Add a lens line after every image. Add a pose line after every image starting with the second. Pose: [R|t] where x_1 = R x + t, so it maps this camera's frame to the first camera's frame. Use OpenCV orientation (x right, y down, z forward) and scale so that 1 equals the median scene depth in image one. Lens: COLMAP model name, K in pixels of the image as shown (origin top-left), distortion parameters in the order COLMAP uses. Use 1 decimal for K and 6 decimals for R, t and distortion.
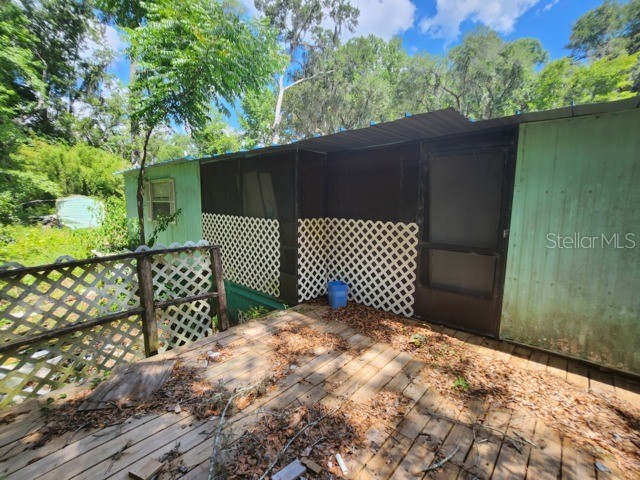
lens RADIAL K [[297.7, 0, 319.1], [0, 297.7, 238.6], [0, 0, 1]] dist [-0.003501, -0.000265]
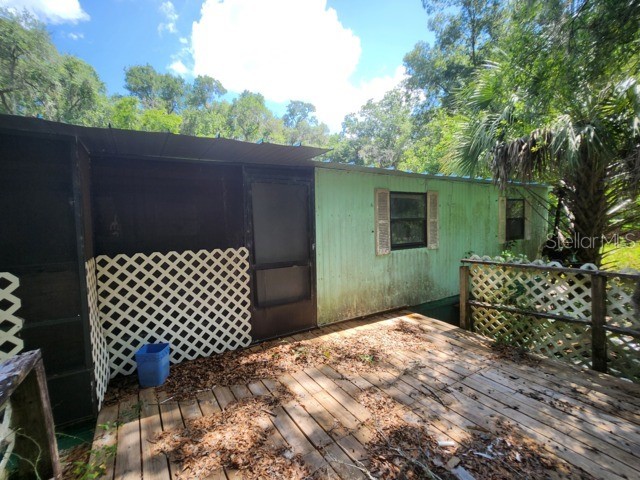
lens RADIAL K [[297.7, 0, 319.1], [0, 297.7, 240.6], [0, 0, 1]] dist [-0.003501, -0.000265]
pose [[0.292398, -0.072729, 0.953527, -0.534352], [0.142709, 0.989257, 0.031693, -0.069828], [-0.945588, 0.126810, 0.299636, 0.482007]]
